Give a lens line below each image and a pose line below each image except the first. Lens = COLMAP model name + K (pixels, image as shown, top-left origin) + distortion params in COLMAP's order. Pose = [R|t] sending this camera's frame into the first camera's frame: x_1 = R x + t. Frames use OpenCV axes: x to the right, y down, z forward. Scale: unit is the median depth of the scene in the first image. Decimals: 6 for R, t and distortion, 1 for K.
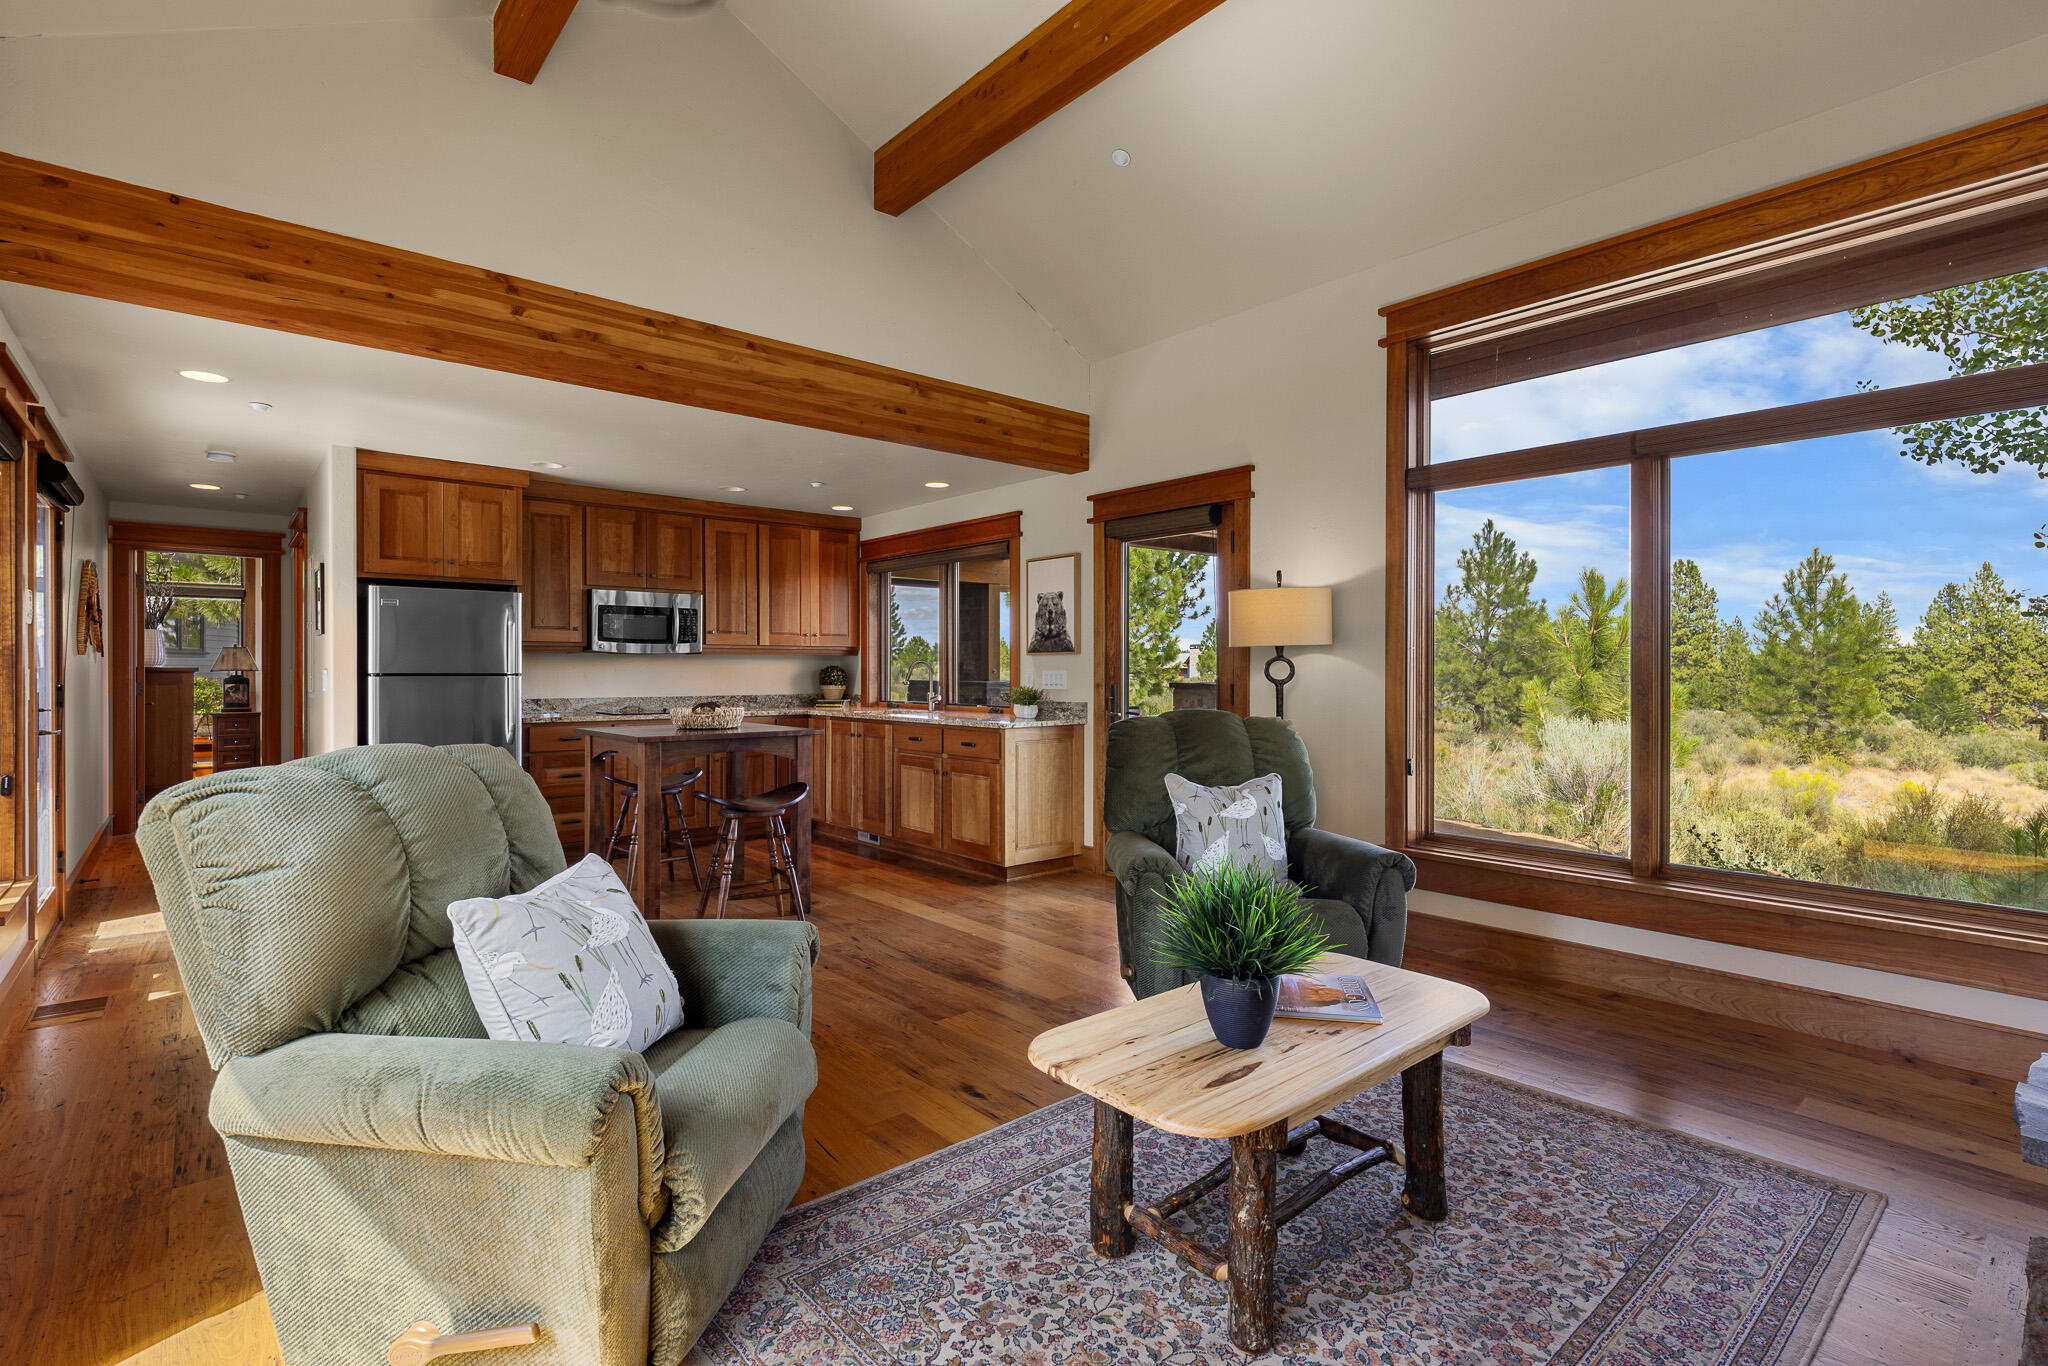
lens RADIAL K [[966.0, 0, 1024.0], [0, 966.0, 674.1], [0, 0, 1]] dist [-0.000132, 0.000029]
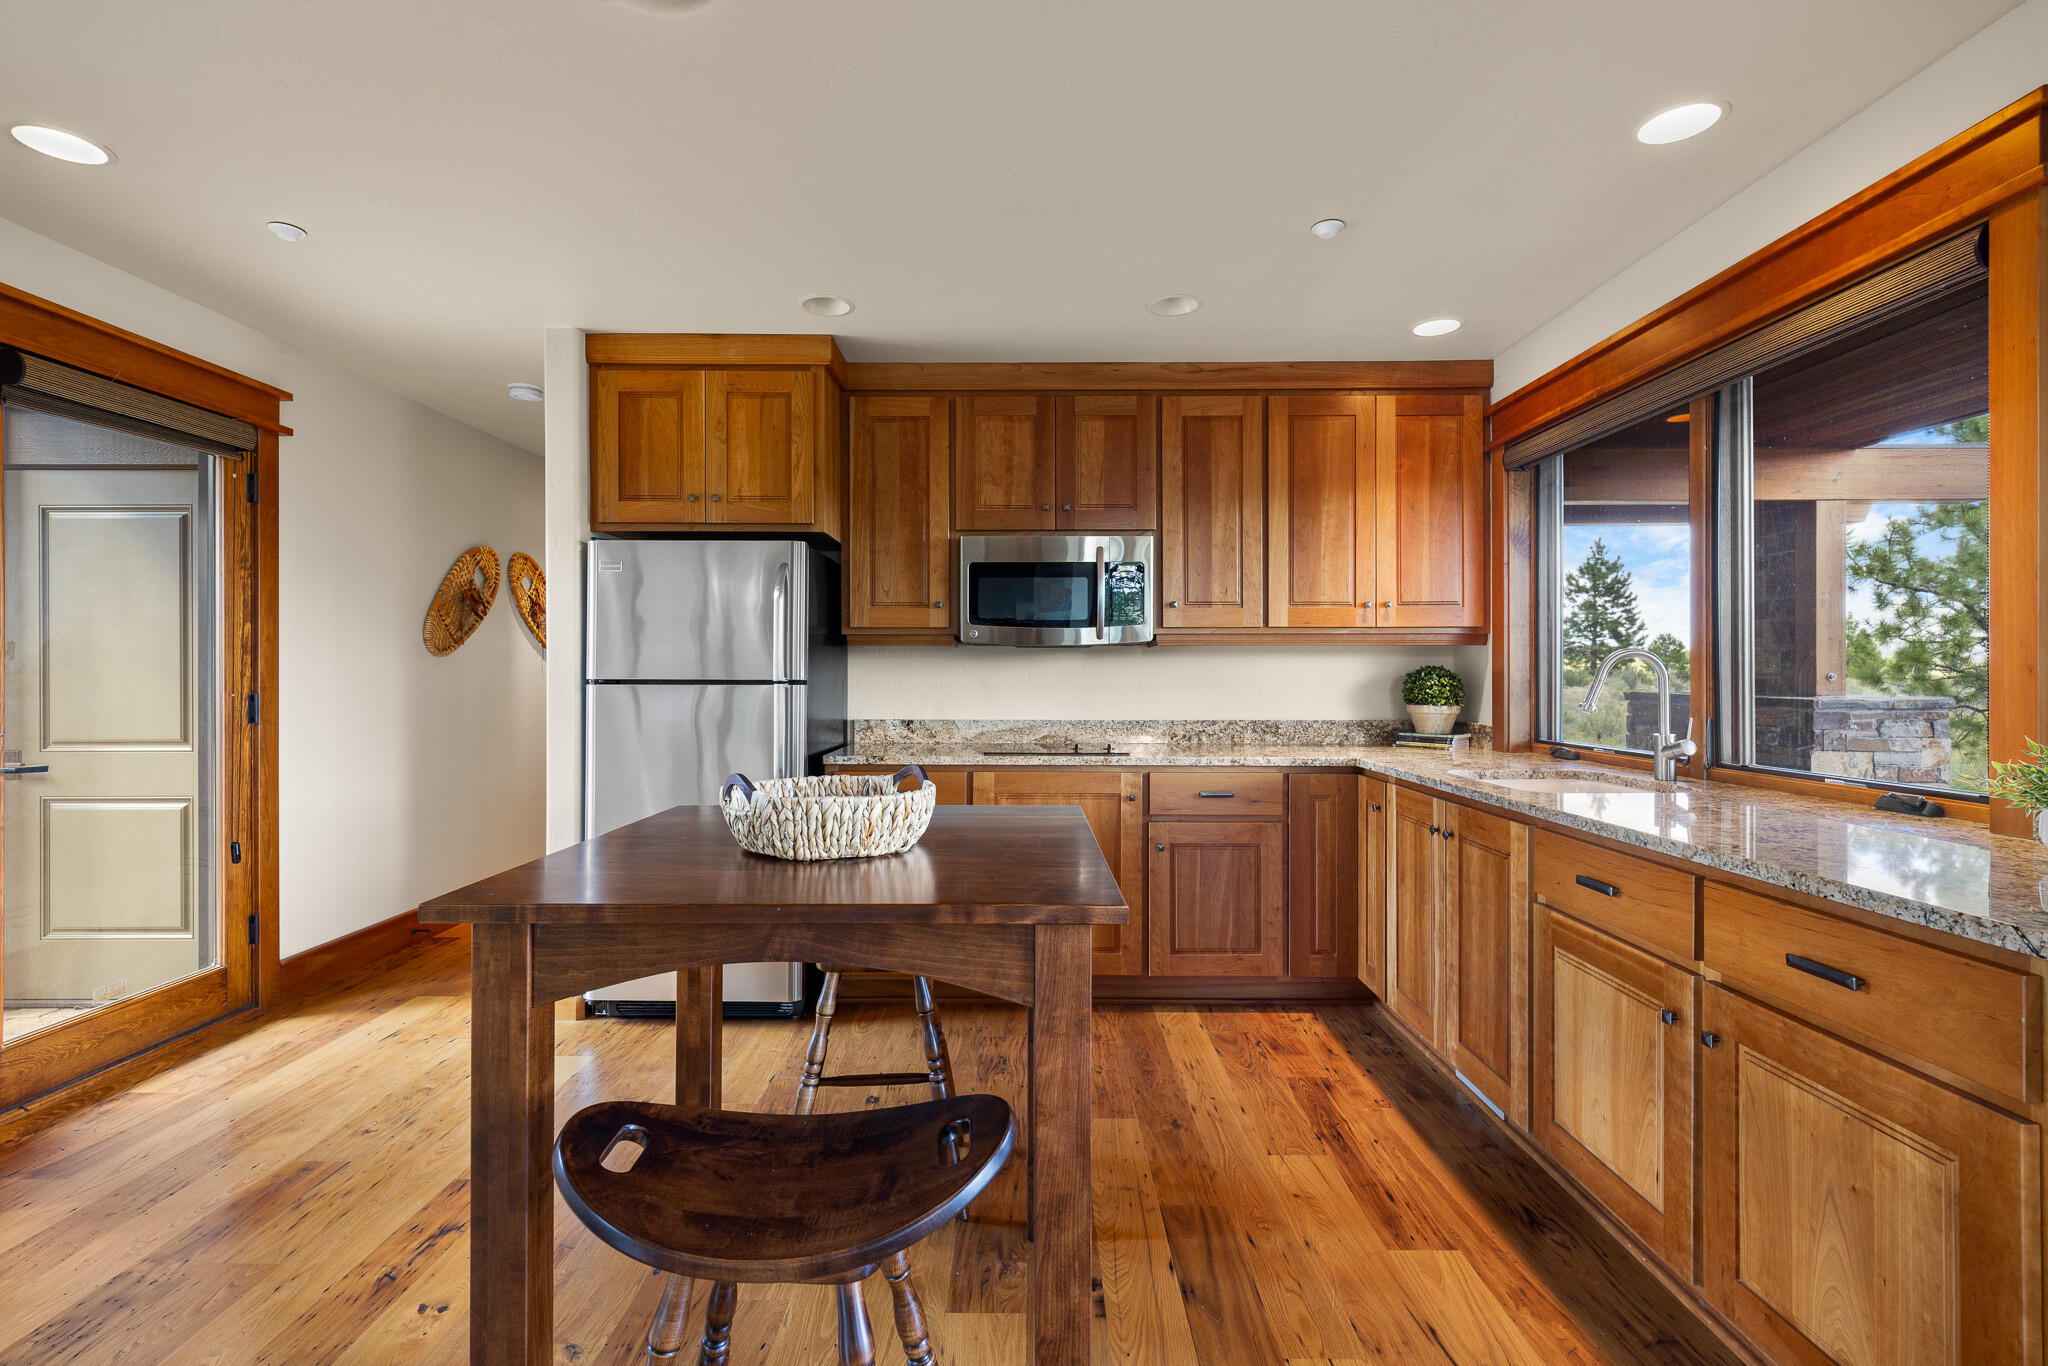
lens RADIAL K [[929.0, 0, 1022.7], [0, 929.0, 670.7], [0, 0, 1]] dist [0.001719, -0.000486]
pose [[0.754809, -0.000831, -0.655944, -0.047683], [-0.003596, 0.999979, -0.005405, -0.003457], [0.655934, 0.006439, 0.754791, 0.572904]]
